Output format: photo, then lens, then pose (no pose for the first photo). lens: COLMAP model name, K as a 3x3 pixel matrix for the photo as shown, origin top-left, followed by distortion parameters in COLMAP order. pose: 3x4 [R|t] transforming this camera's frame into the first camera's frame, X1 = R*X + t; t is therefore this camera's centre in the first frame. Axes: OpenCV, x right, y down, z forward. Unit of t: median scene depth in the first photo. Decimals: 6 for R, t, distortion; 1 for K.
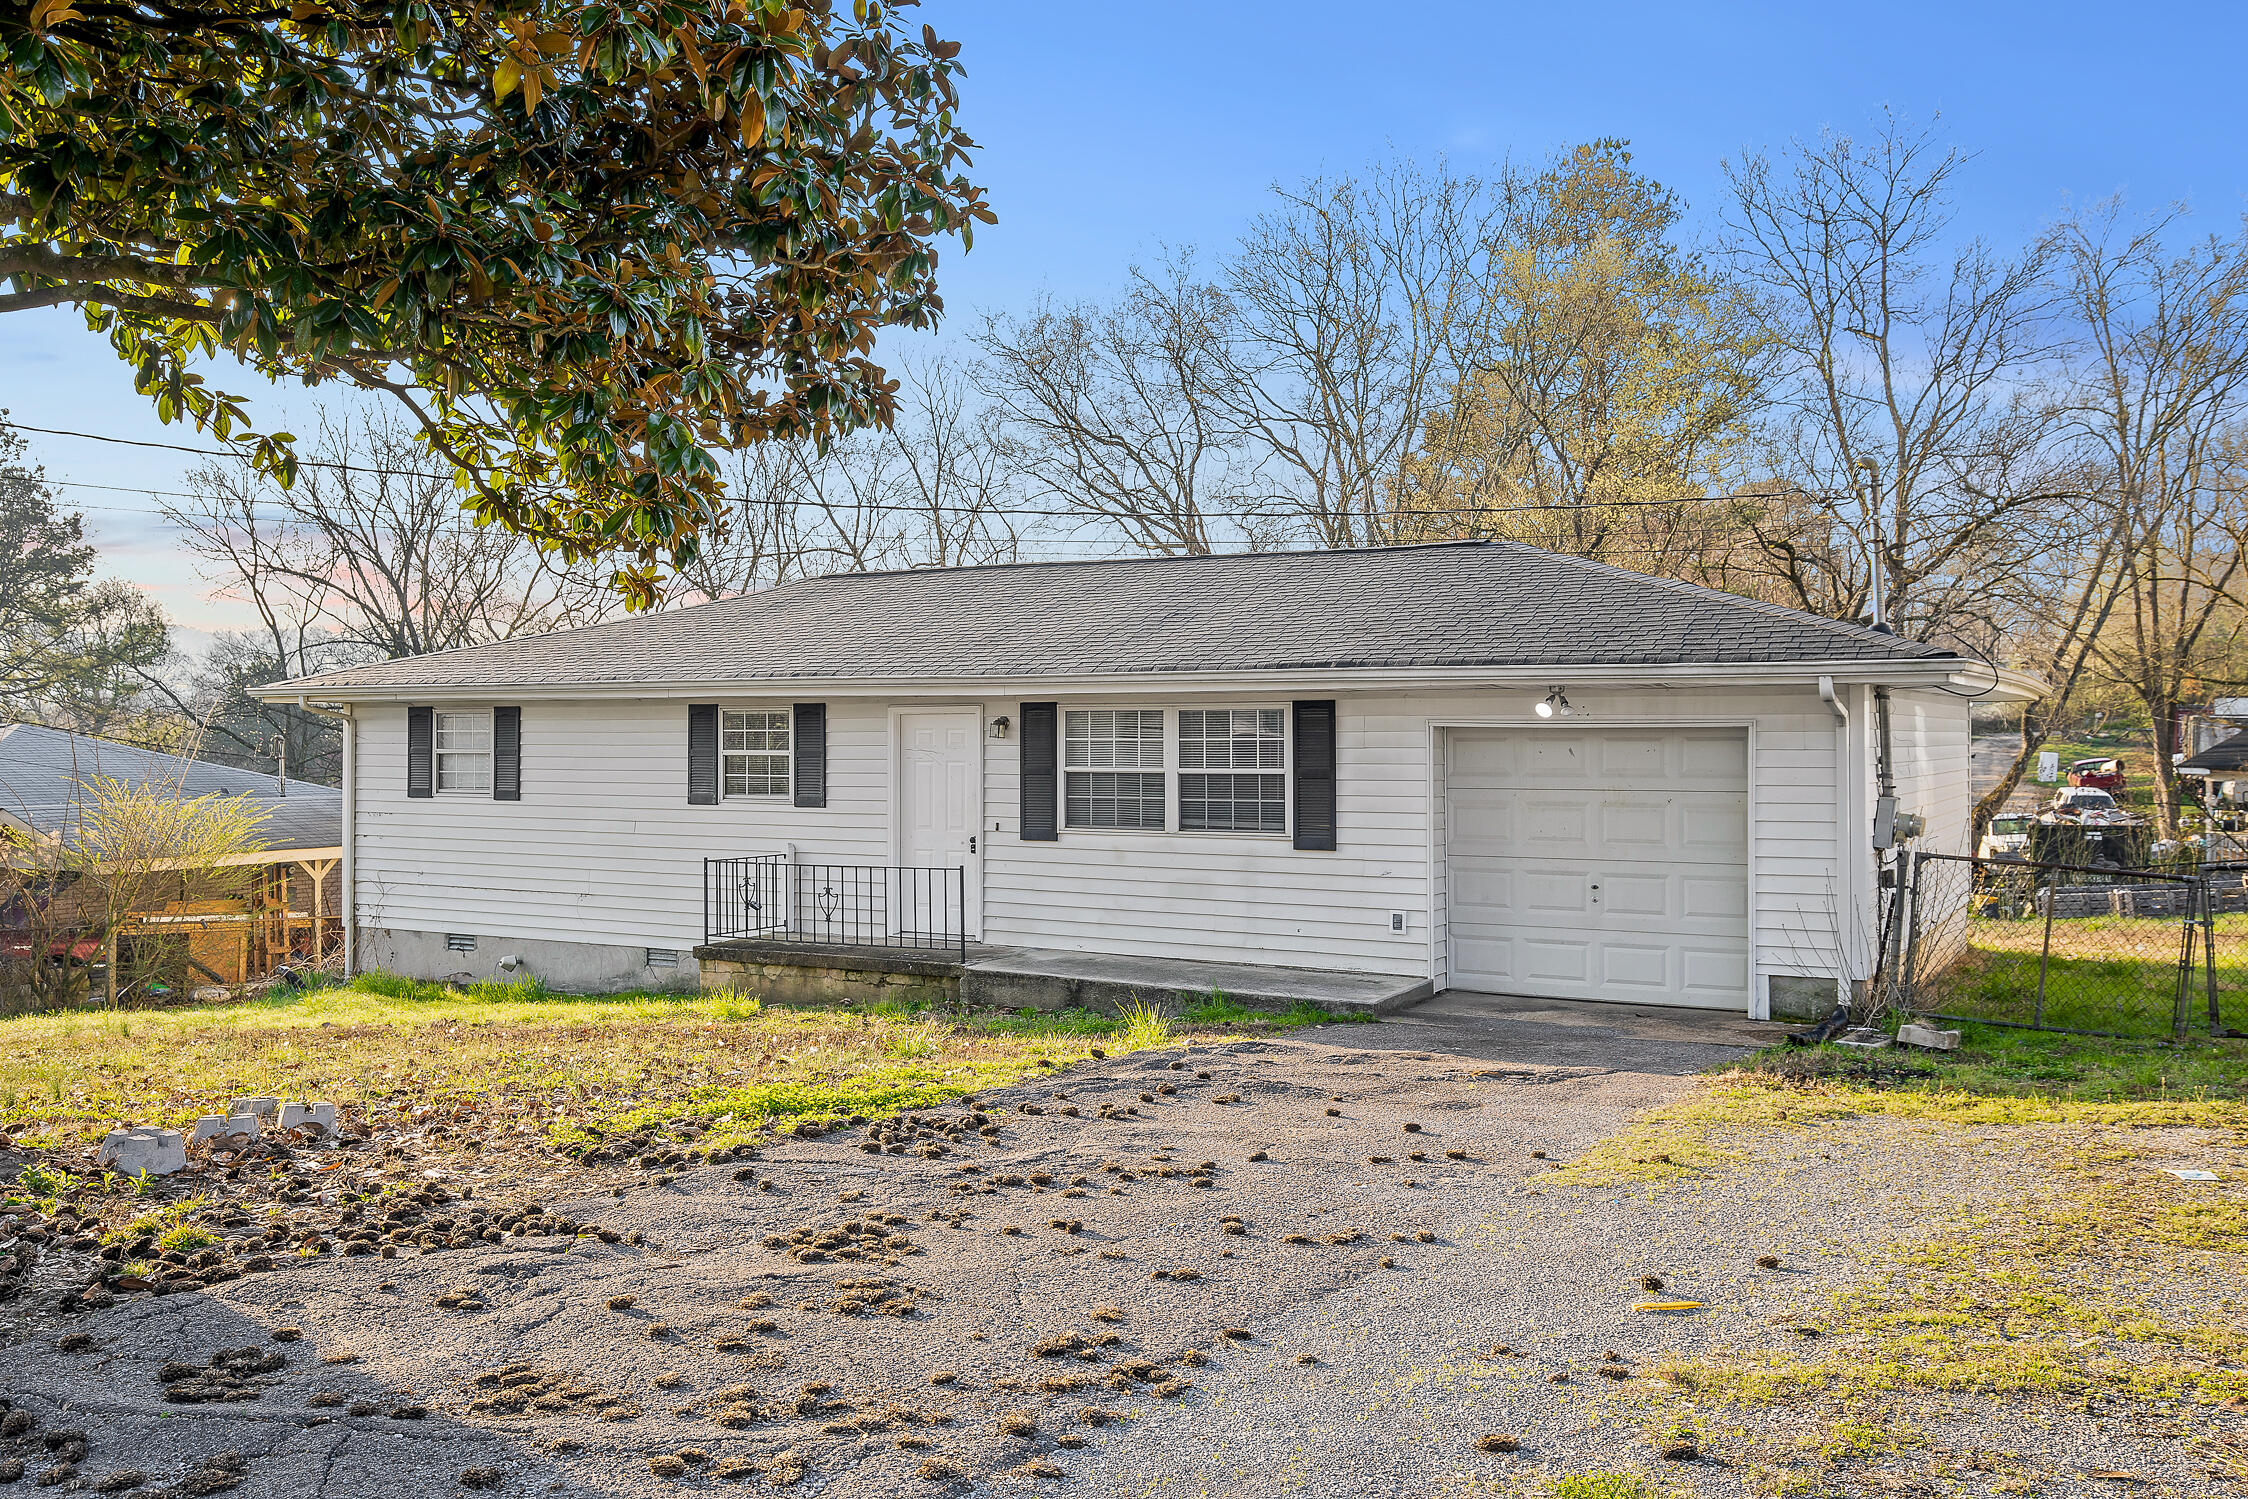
lens RADIAL K [[1932.0, 0, 1124.6], [0, 1932.0, 746.4], [0, 0, 1]] dist [0.059015, -0.002065]
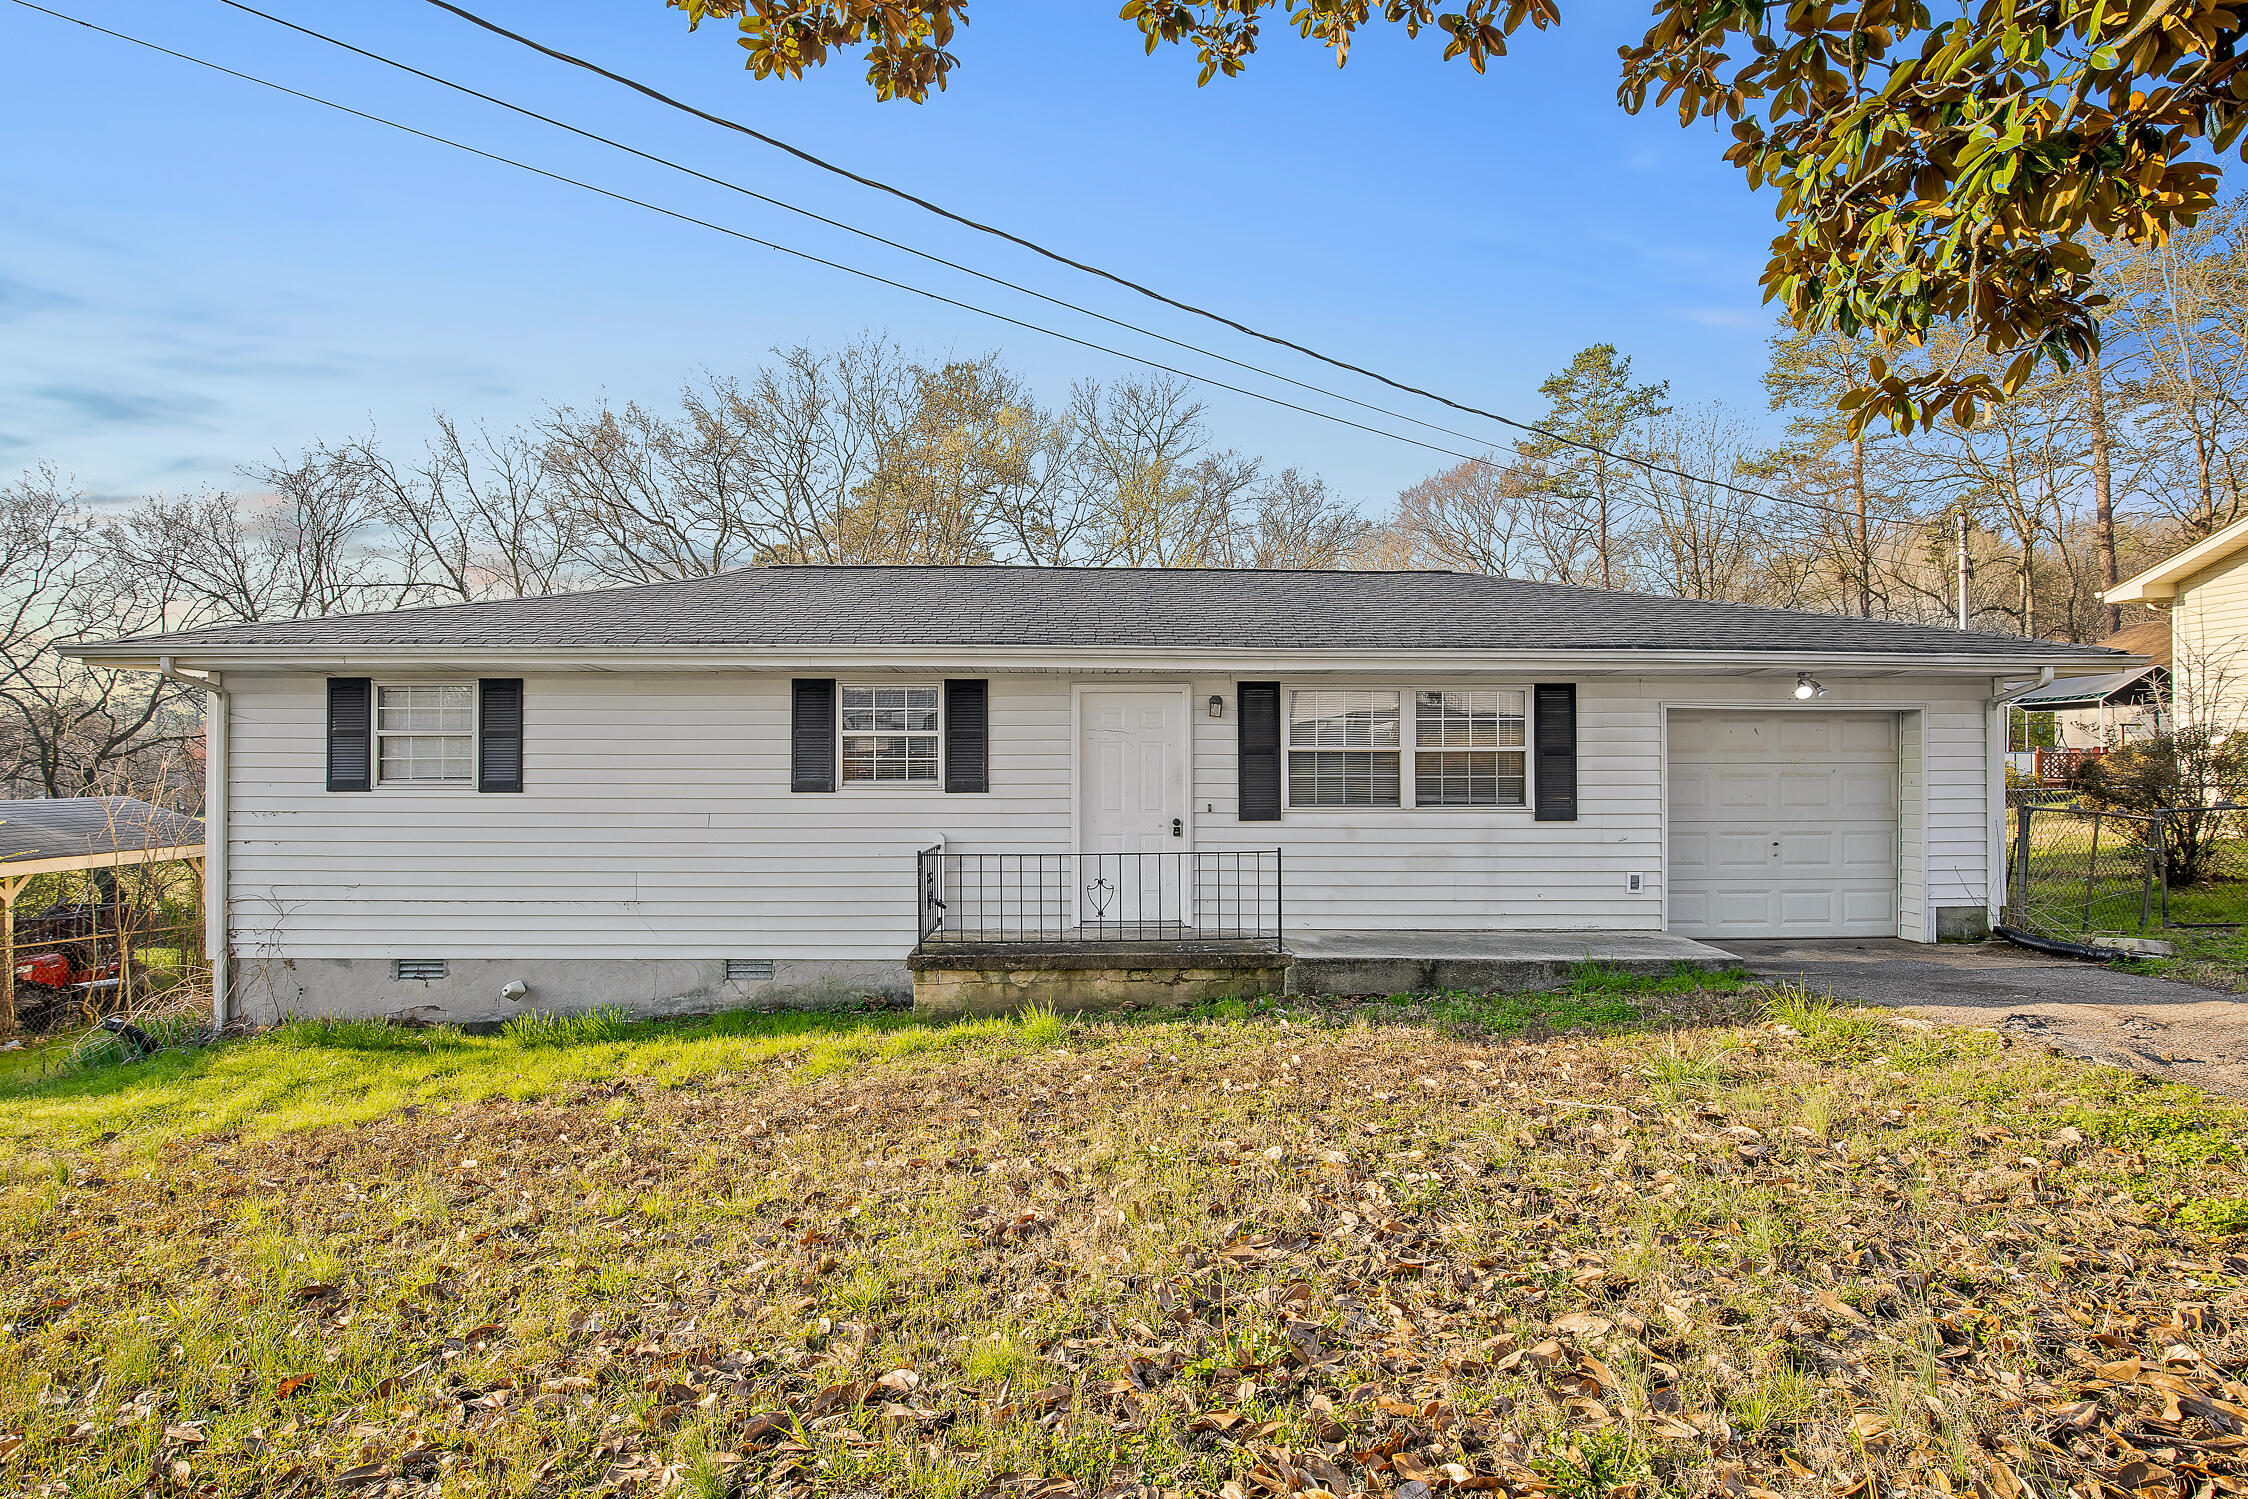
lens RADIAL K [[1179.3, 0, 1124.0], [0, 1179.3, 756.2], [0, 0, 1]] dist [-0.013317, 0.001031]
pose [[0.850087, 0.002649, 0.526636, -0.426030], [0.002571, 0.999955, -0.009179, 0.021100], [-0.526637, 0.009157, 0.850041, 0.525071]]
